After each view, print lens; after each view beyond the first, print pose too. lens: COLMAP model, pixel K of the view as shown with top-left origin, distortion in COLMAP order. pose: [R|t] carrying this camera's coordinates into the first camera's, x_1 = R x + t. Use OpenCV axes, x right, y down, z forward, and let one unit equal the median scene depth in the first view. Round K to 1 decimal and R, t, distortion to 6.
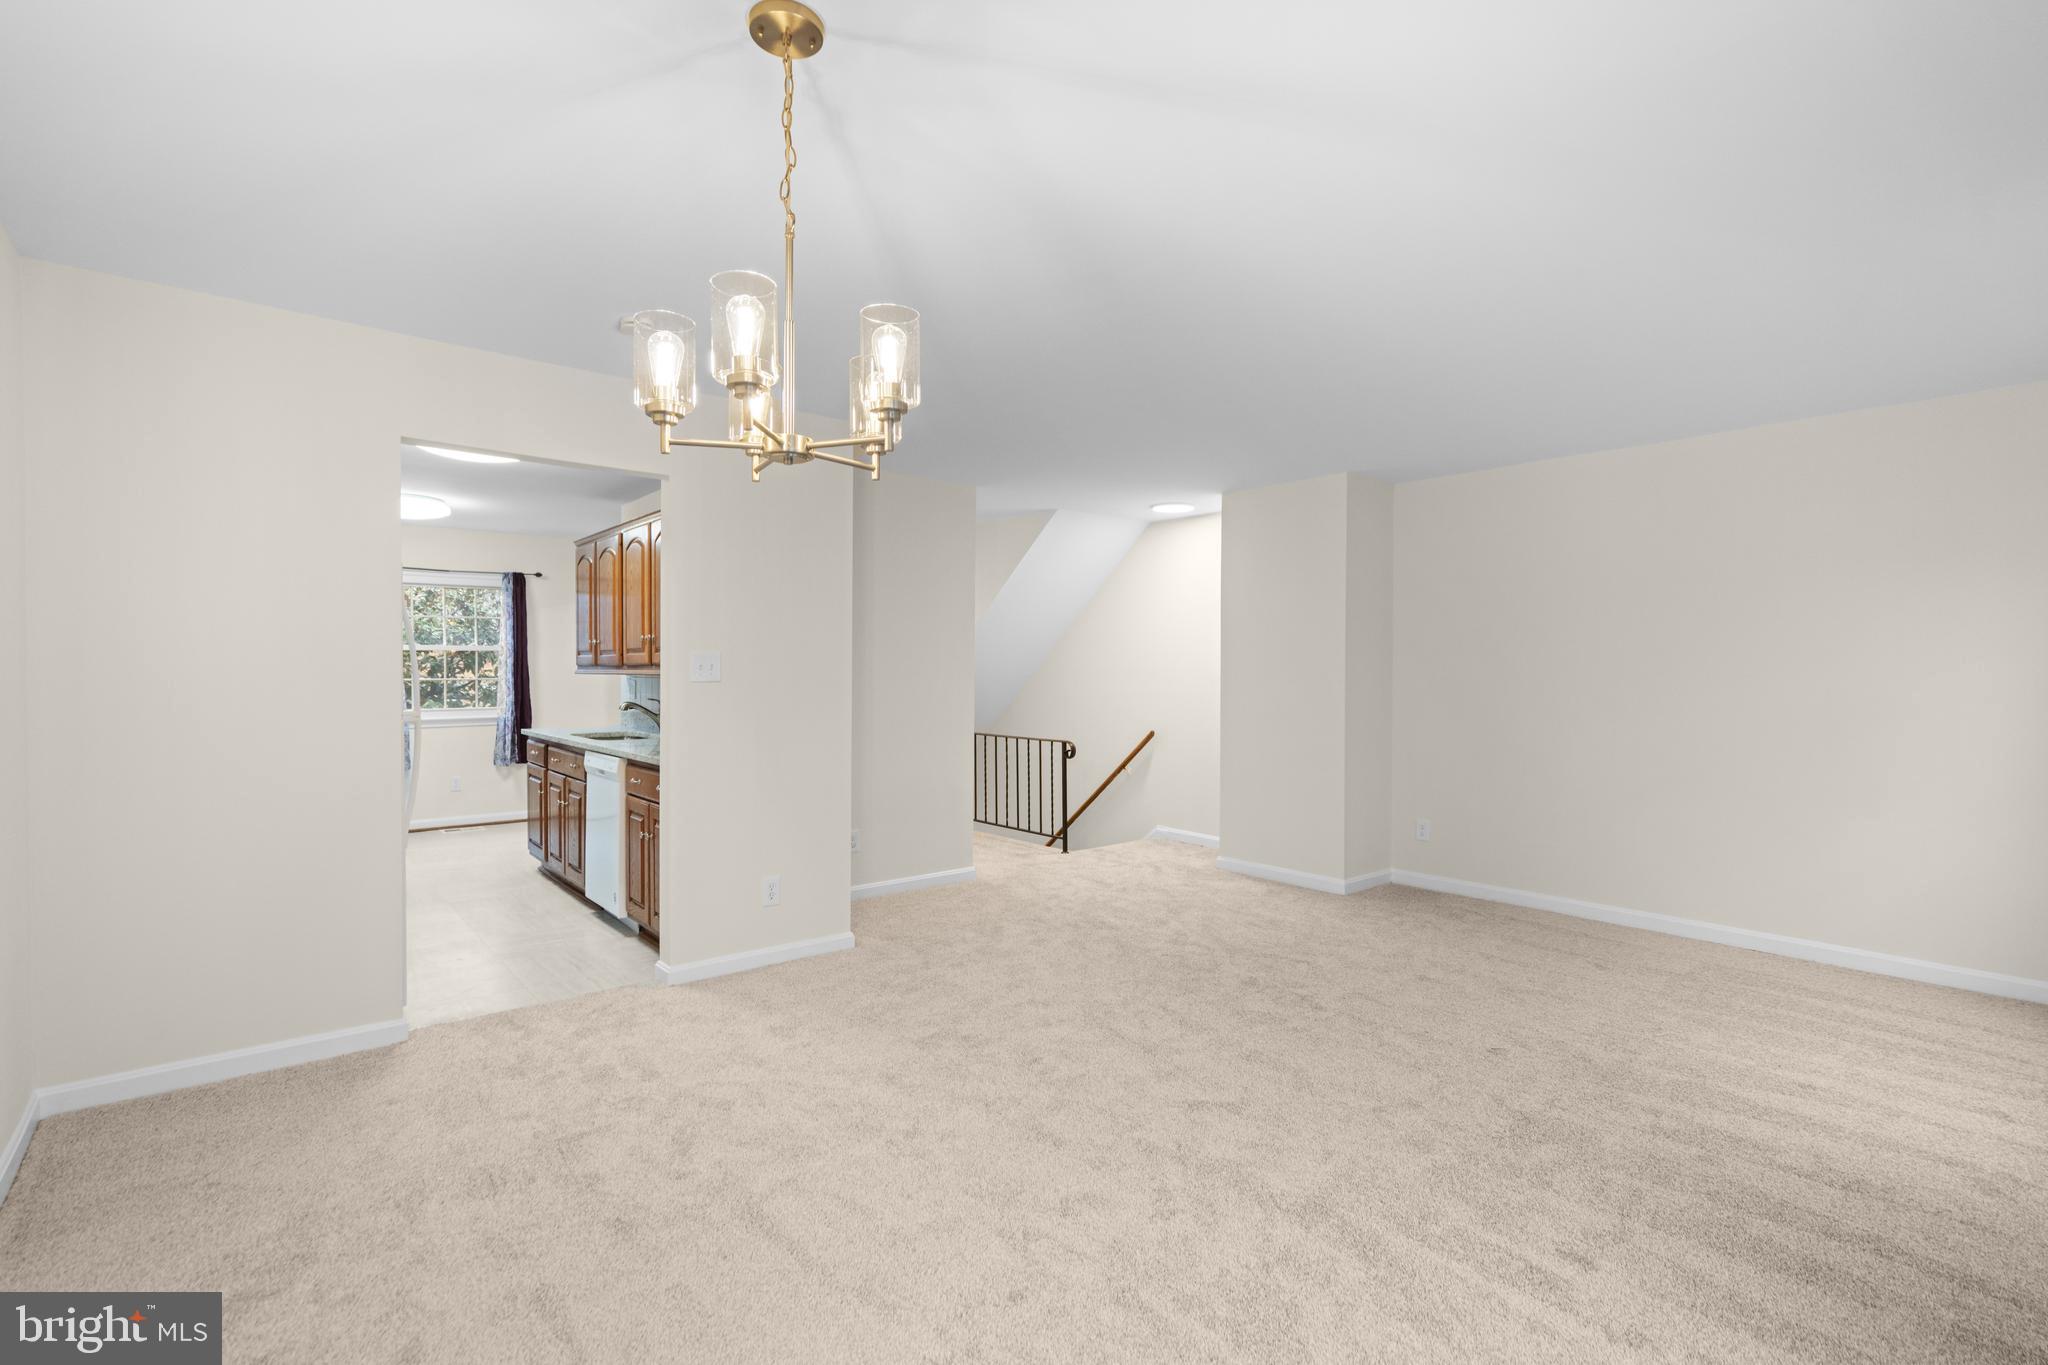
lens RADIAL K [[944.2, 0, 1032.9], [0, 944.2, 684.8], [0, 0, 1]] dist [-0.000283, 0.002315]
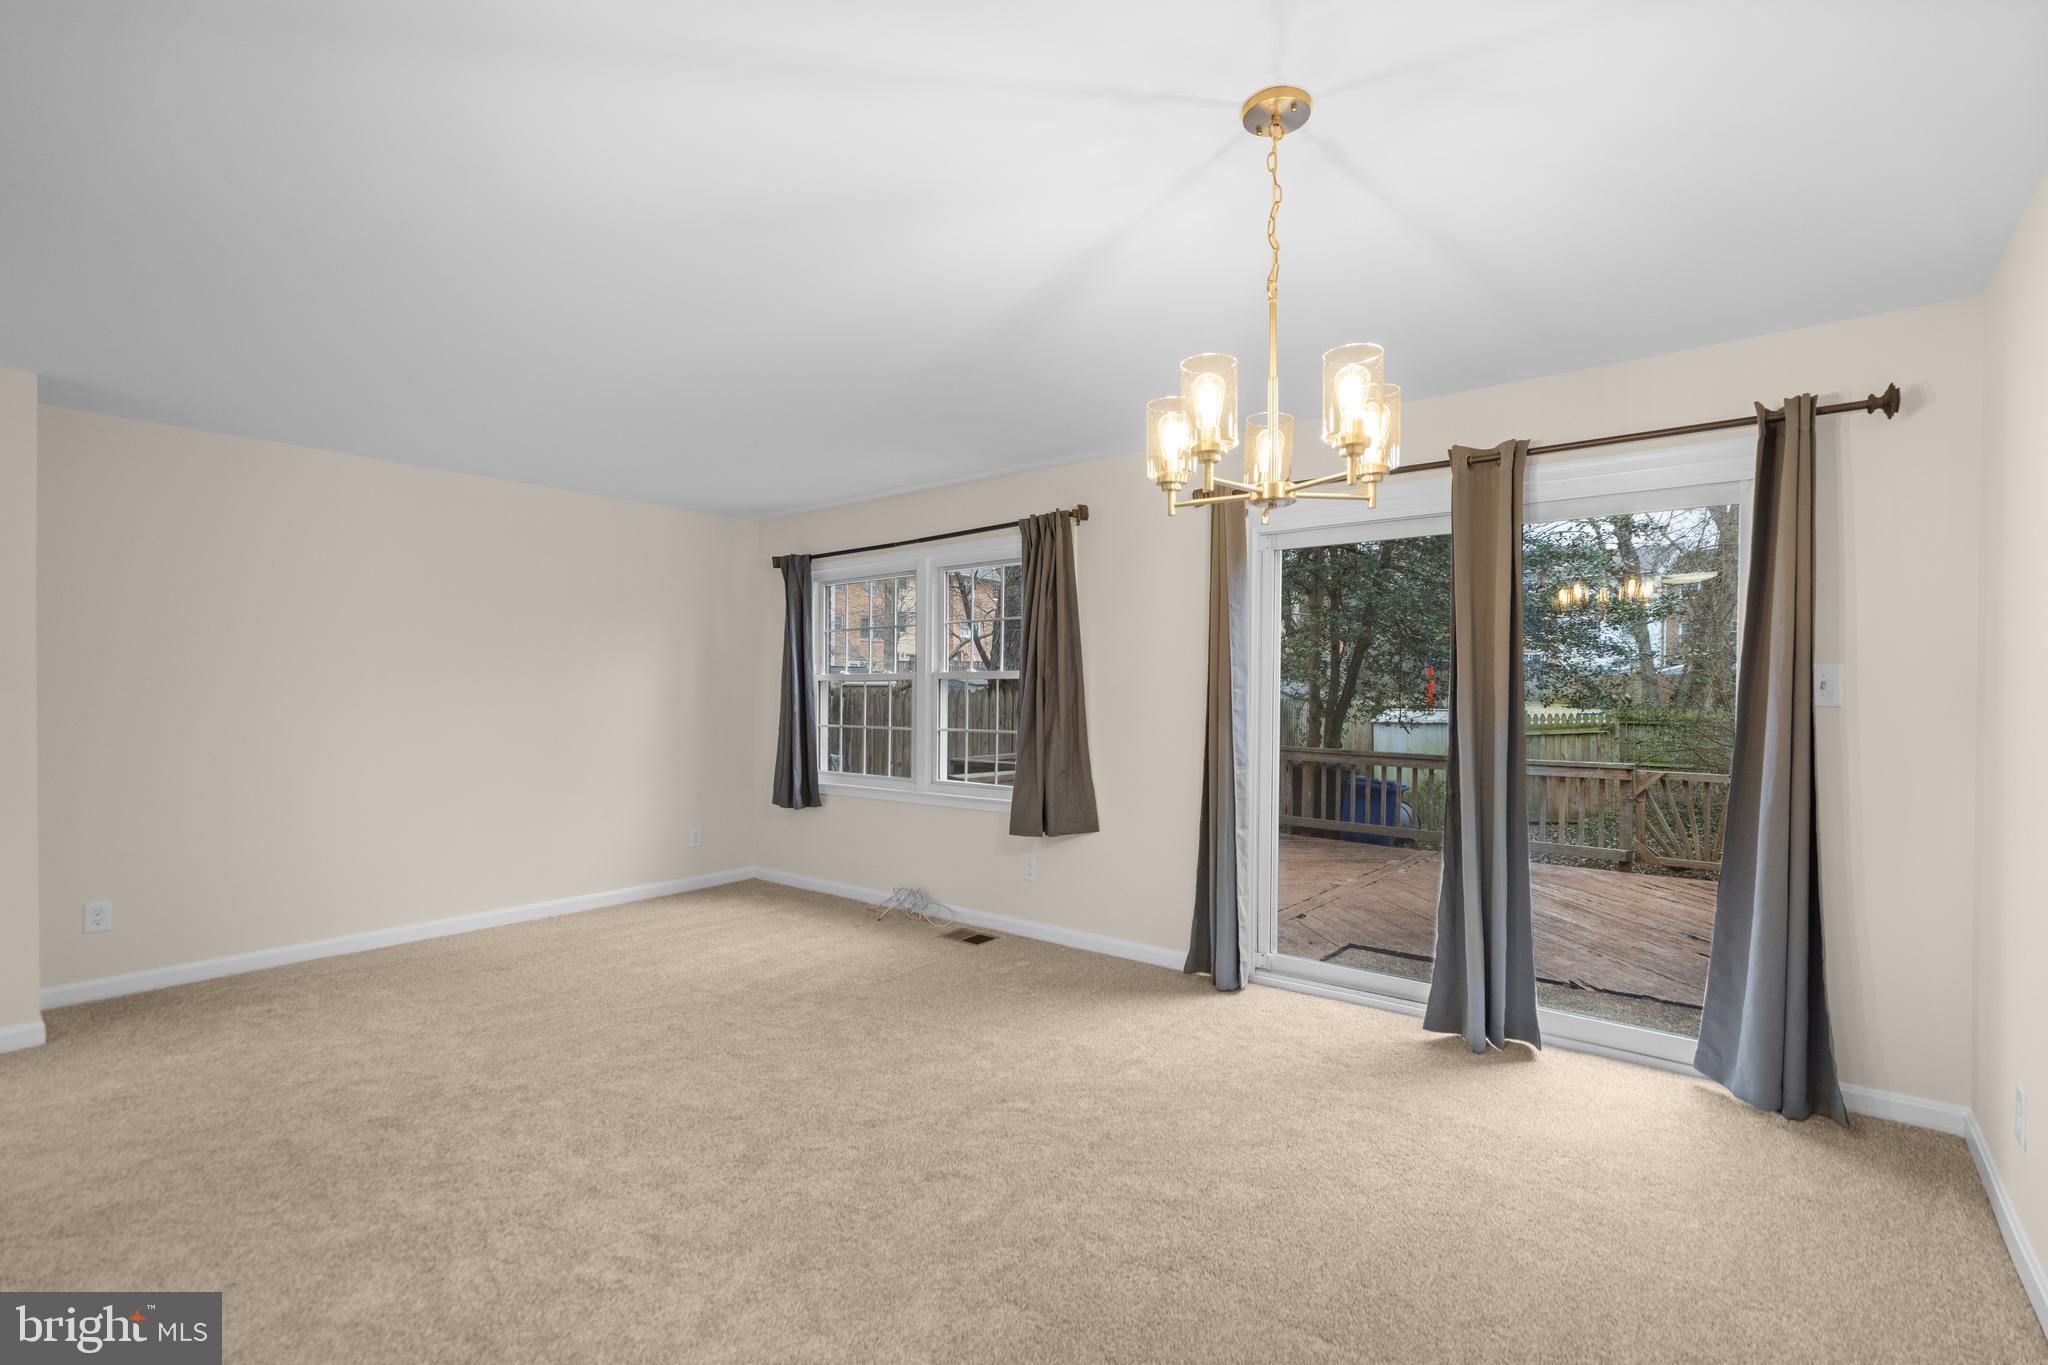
lens RADIAL K [[944.2, 0, 1025.7], [0, 944.2, 682.6], [0, 0, 1]] dist [-0.000283, 0.002315]
pose [[-0.189823, 0.001426, 0.981817, -0.649238], [0.011914, 0.999929, 0.000851, -0.016196], [-0.981746, 0.011859, -0.189826, 0.753349]]
